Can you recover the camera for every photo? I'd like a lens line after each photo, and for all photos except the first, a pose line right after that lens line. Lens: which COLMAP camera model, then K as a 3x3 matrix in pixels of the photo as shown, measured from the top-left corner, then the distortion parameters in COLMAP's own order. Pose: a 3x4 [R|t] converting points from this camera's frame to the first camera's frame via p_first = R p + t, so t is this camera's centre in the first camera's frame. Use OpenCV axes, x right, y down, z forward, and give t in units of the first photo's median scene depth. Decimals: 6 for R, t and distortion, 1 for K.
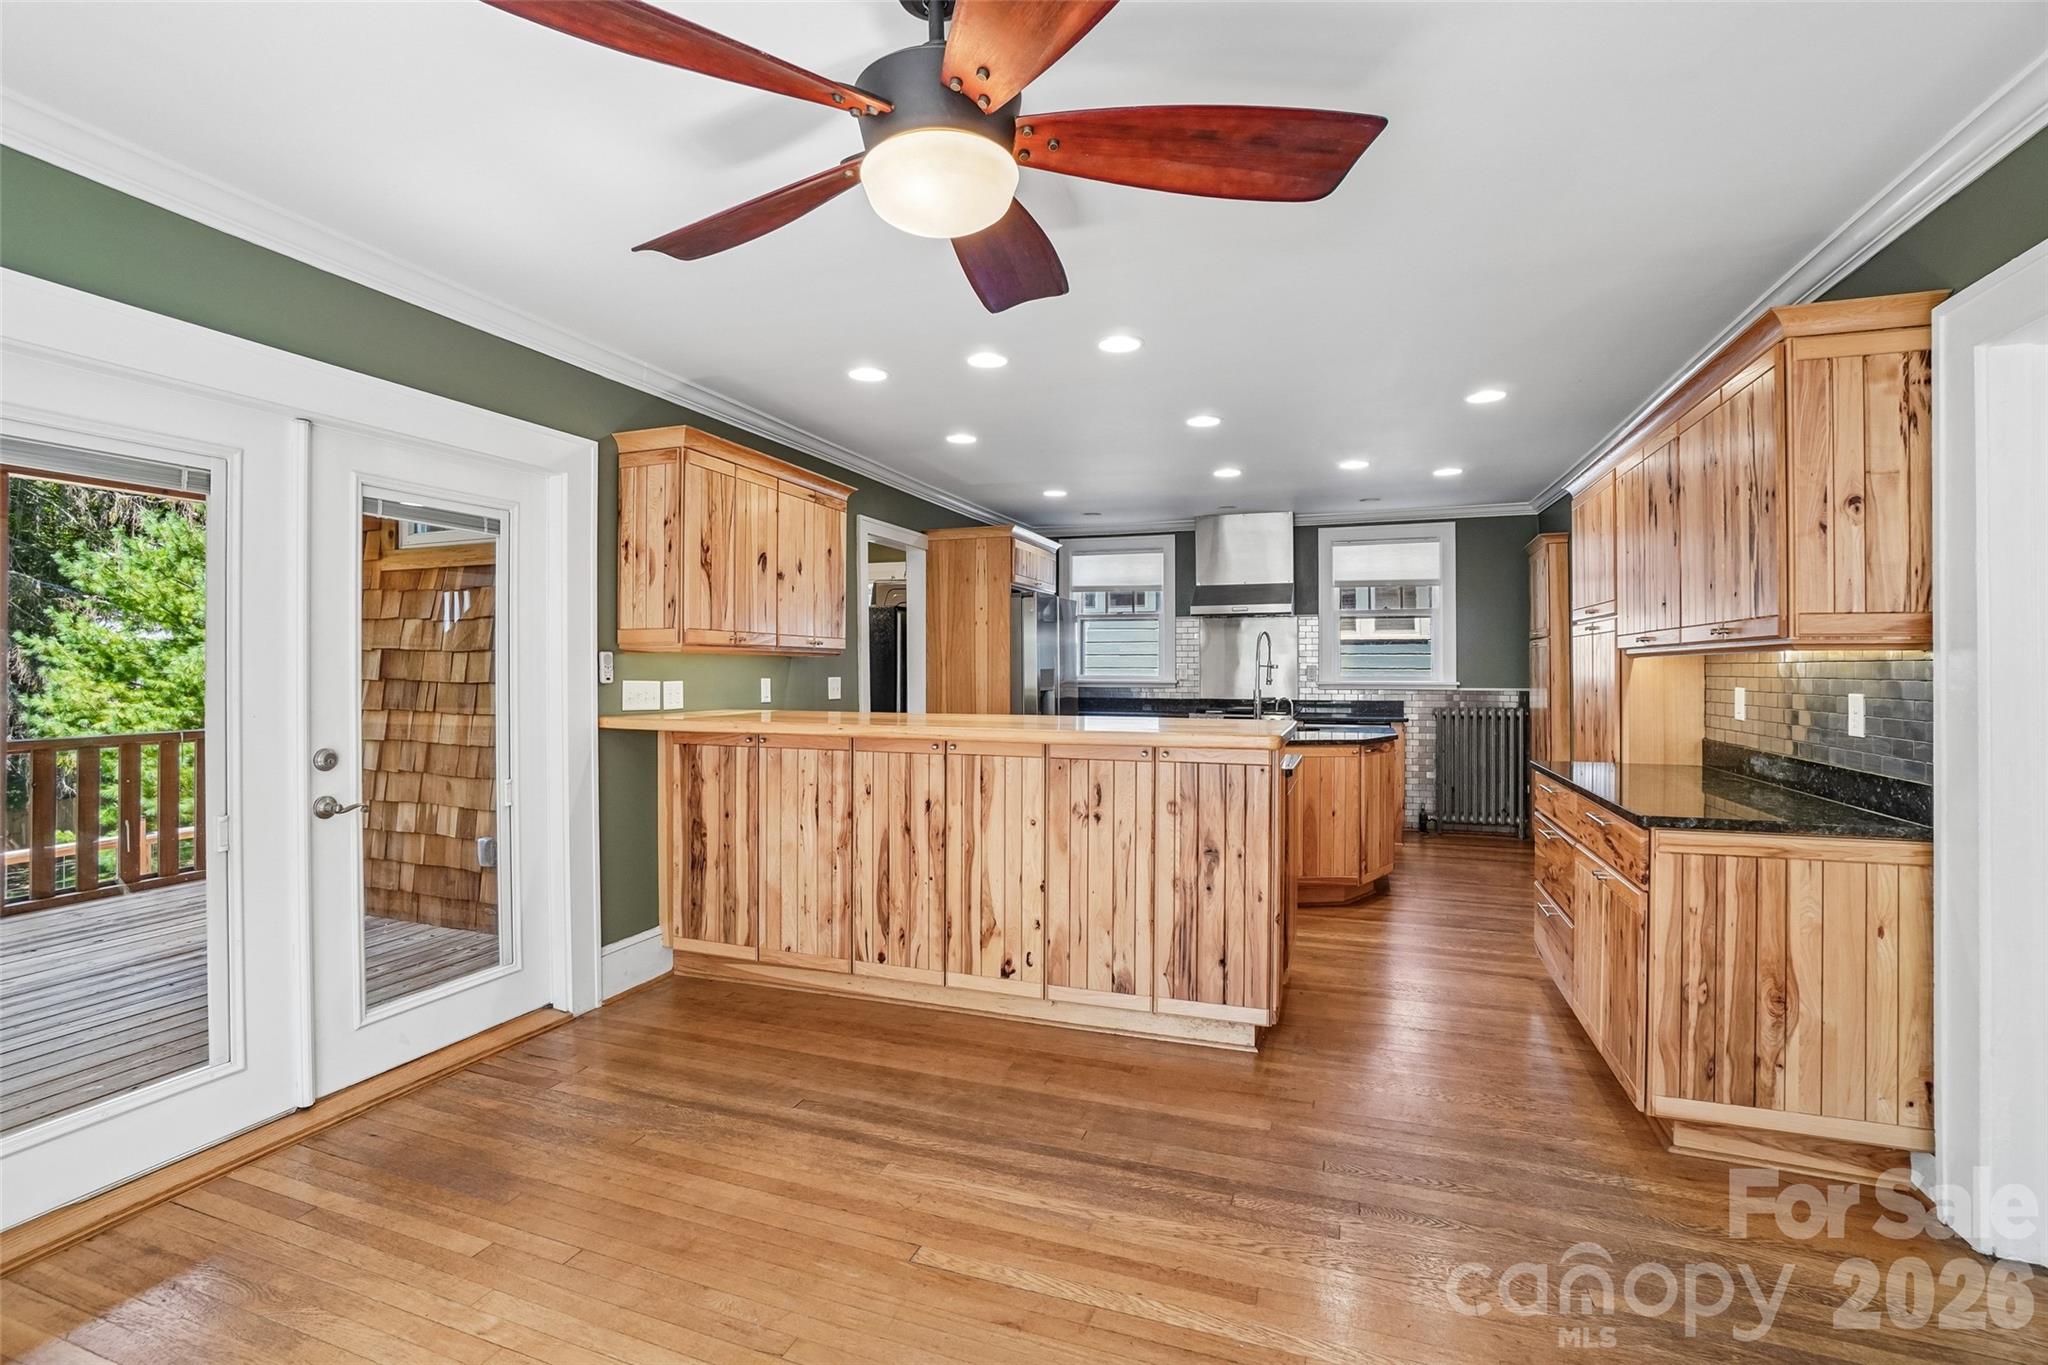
lens RADIAL K [[928.8, 0, 1022.3], [0, 928.8, 665.2], [0, 0, 1]] dist [-0.057352, 0.019944]
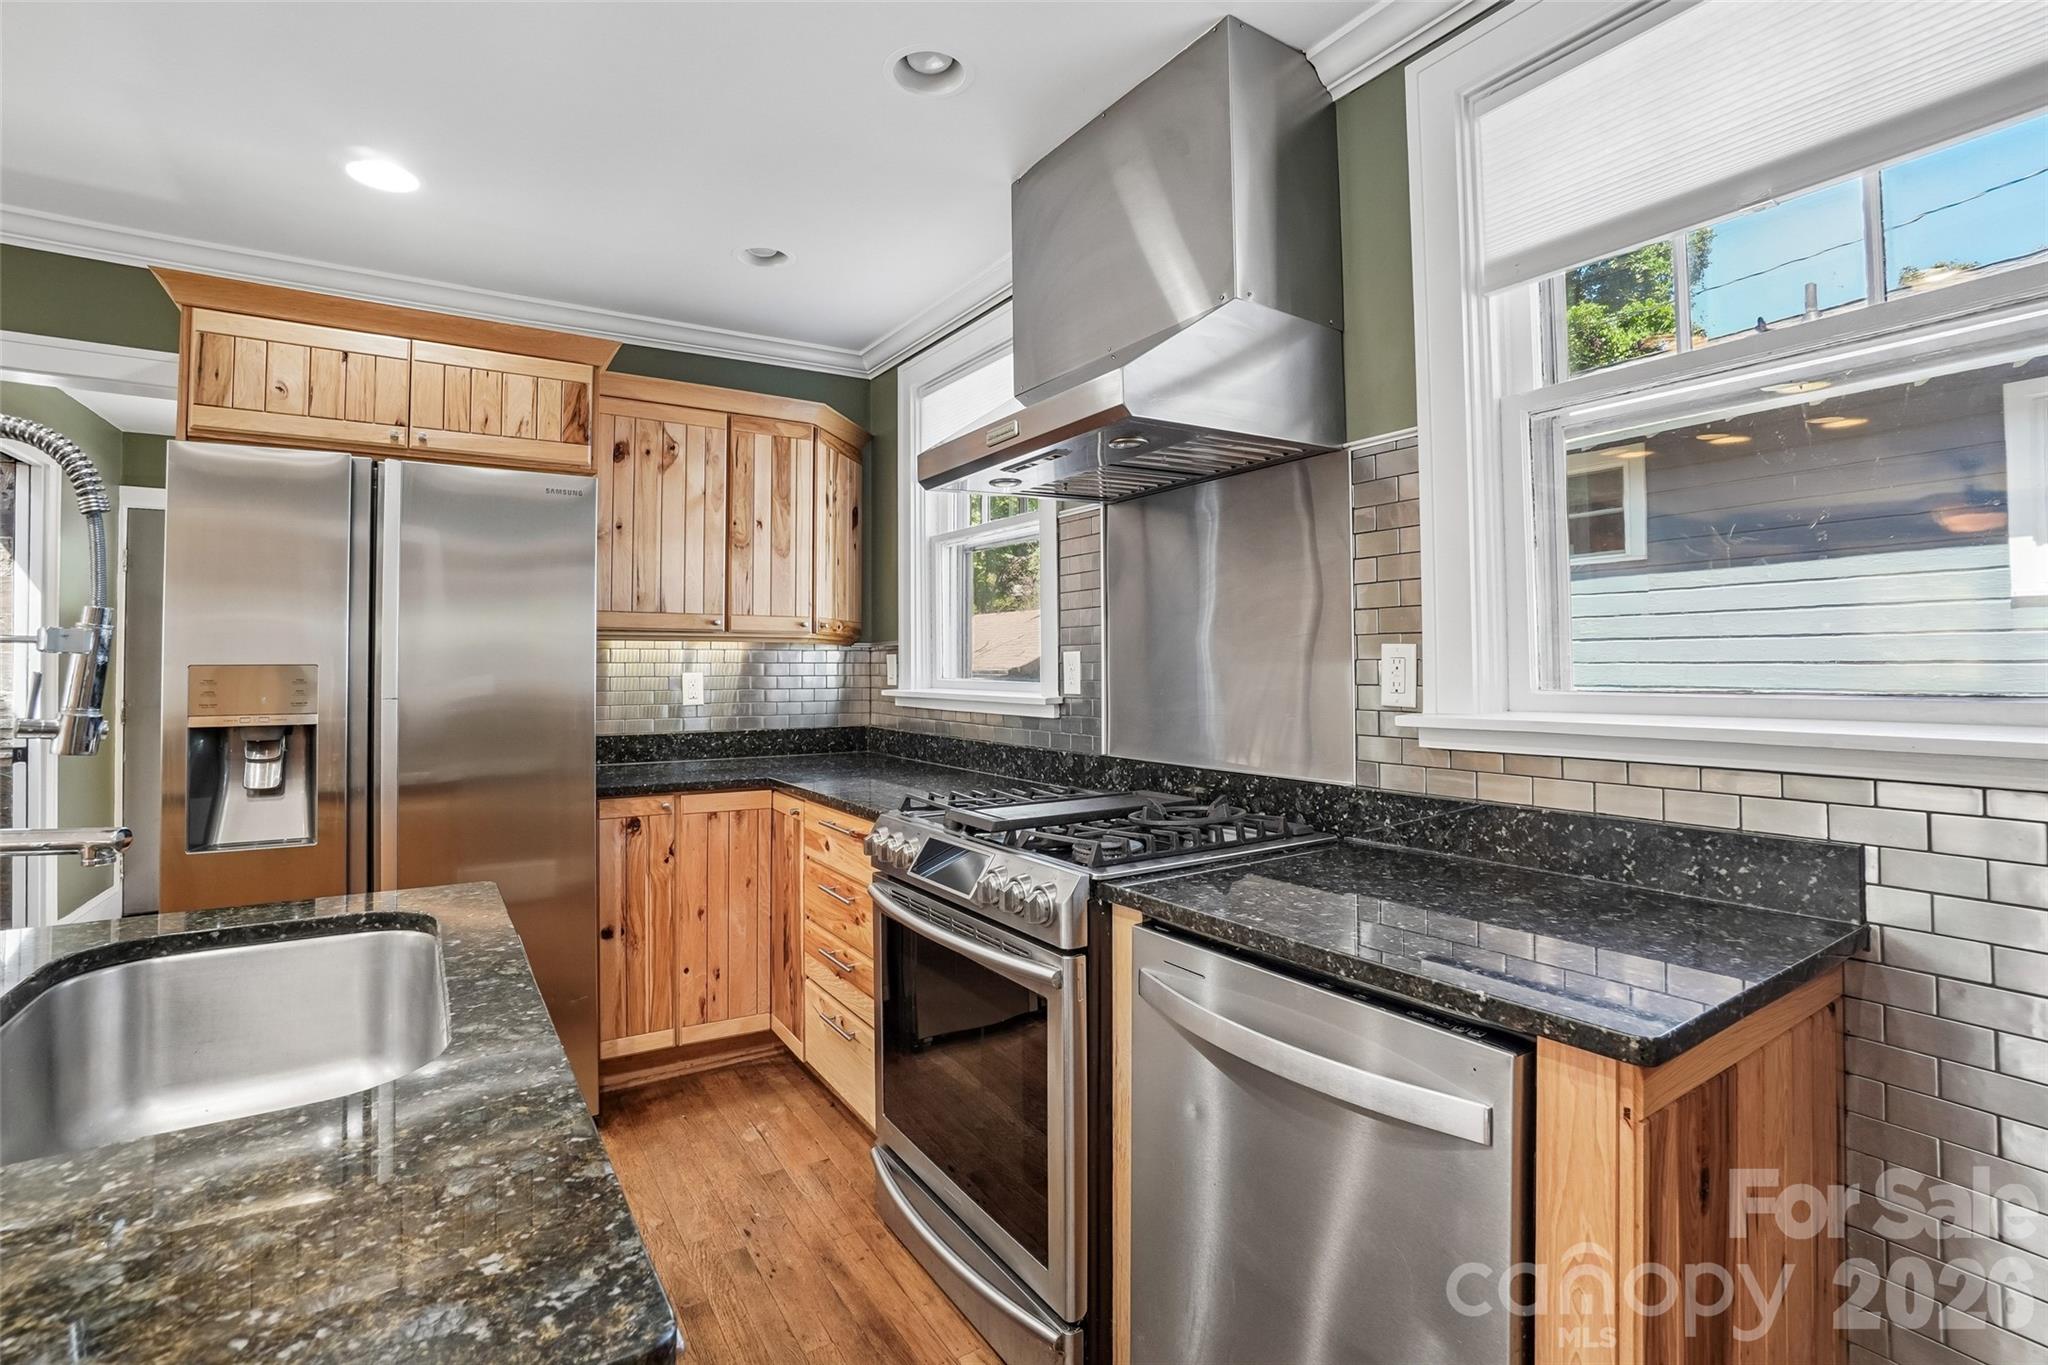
lens RADIAL K [[928.8, 0, 1014.5], [0, 928.8, 650.3], [0, 0, 1]] dist [-0.057352, 0.019944]
pose [[0.789858, -0.013958, -0.613131, 0.686238], [0.006493, 0.999875, -0.014397, 0.008724], [0.613255, 0.007391, 0.789850, 1.361685]]
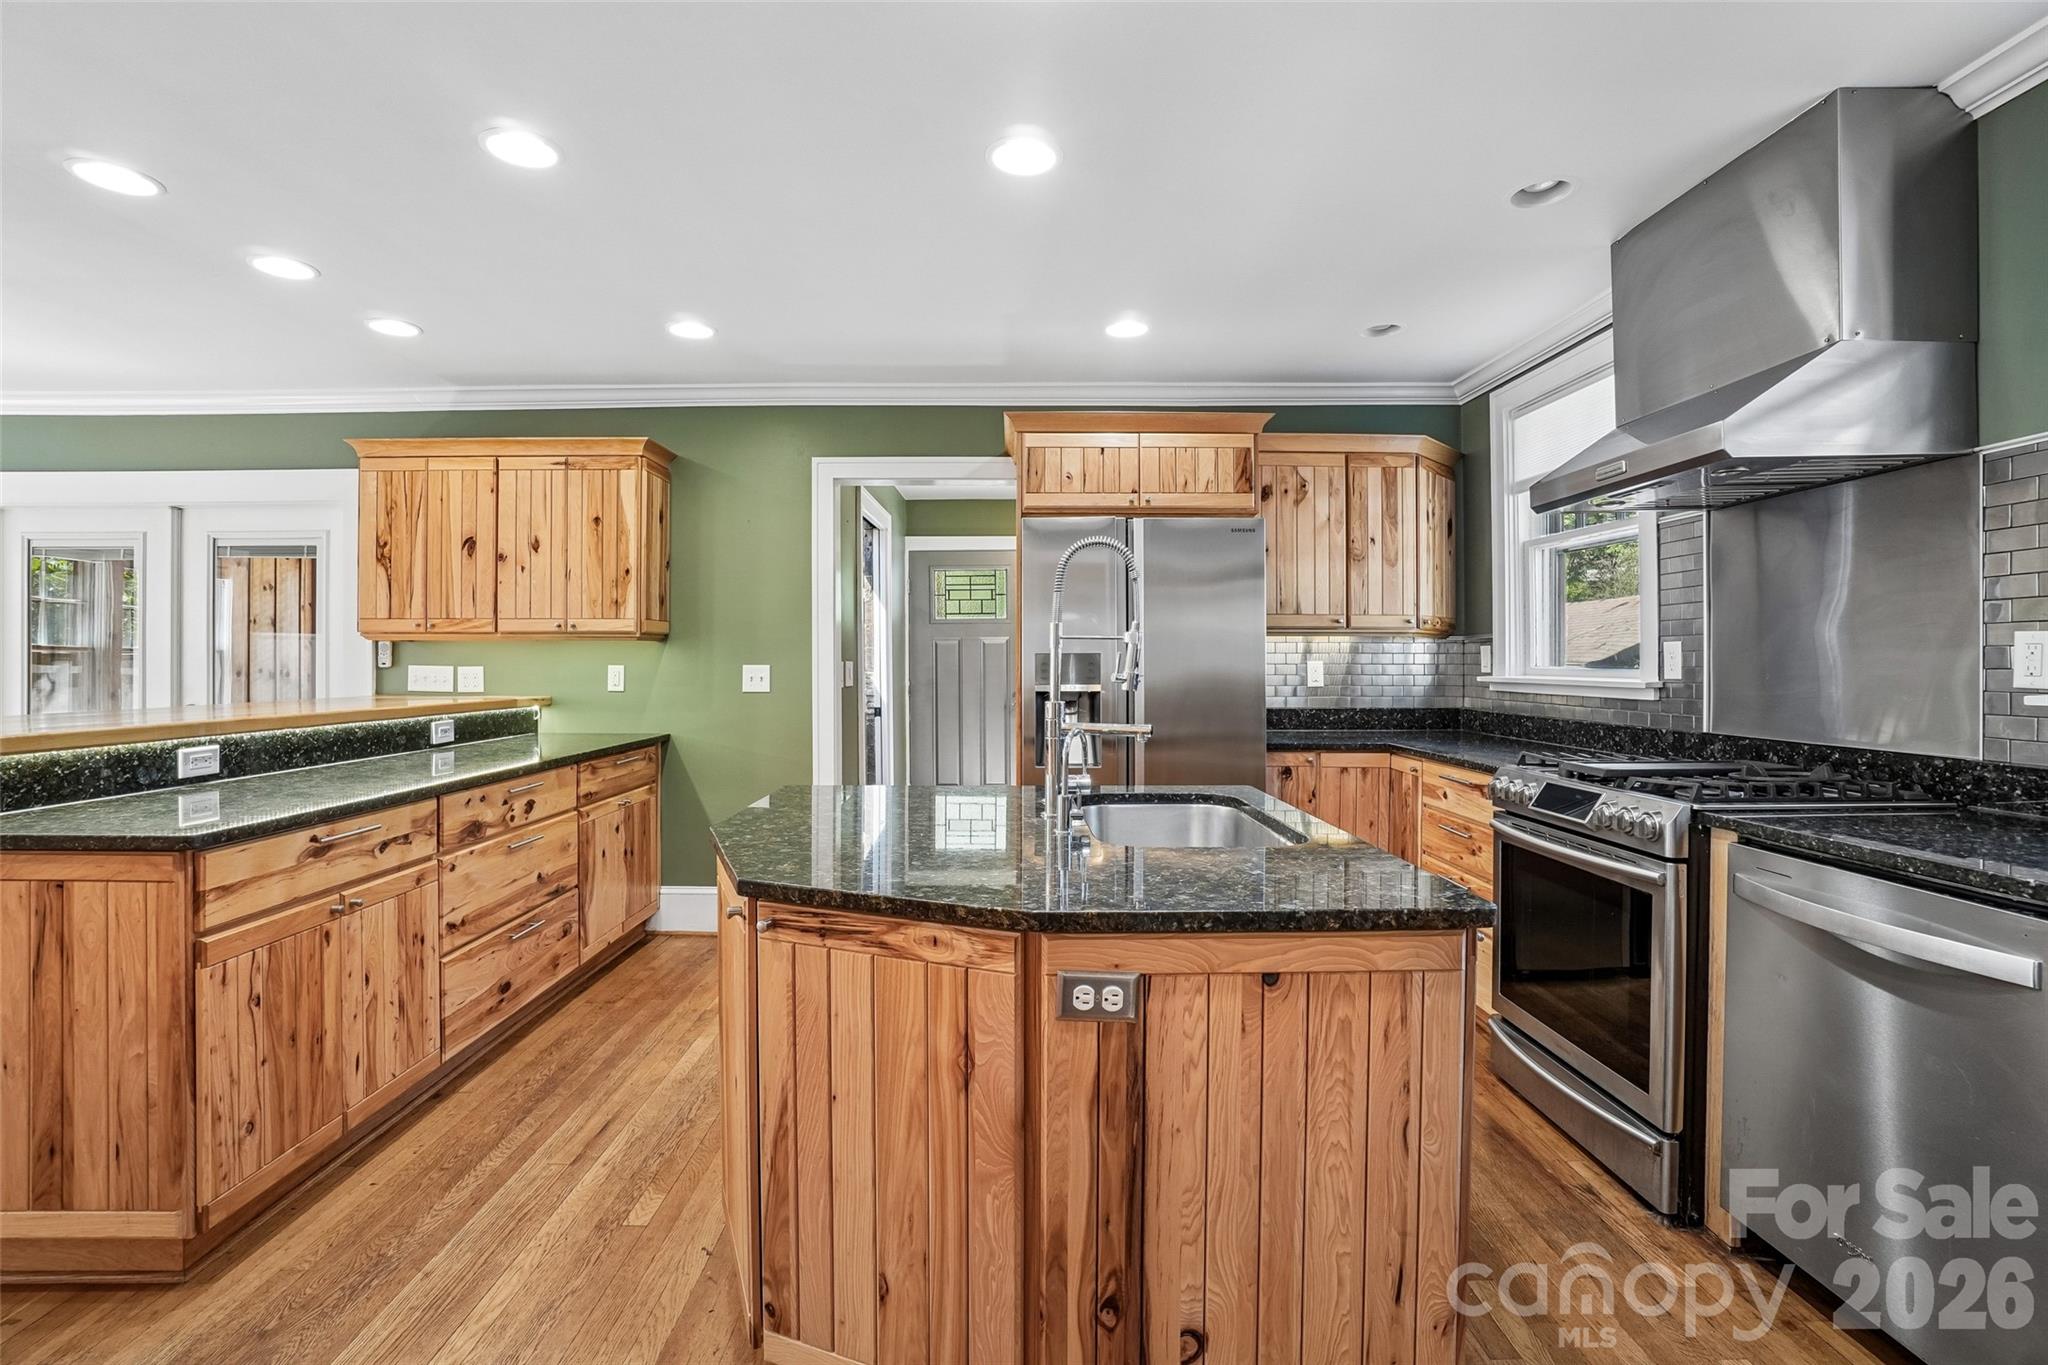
lens RADIAL K [[928.8, 0, 1020.9], [0, 928.8, 666.9], [0, 0, 1]] dist [-0.057352, 0.019944]
pose [[0.348439, 0.003532, -0.937325, 0.809968], [0.004759, 0.999973, 0.005537, 0.014037], [0.937319, -0.006391, 0.348413, 1.169019]]
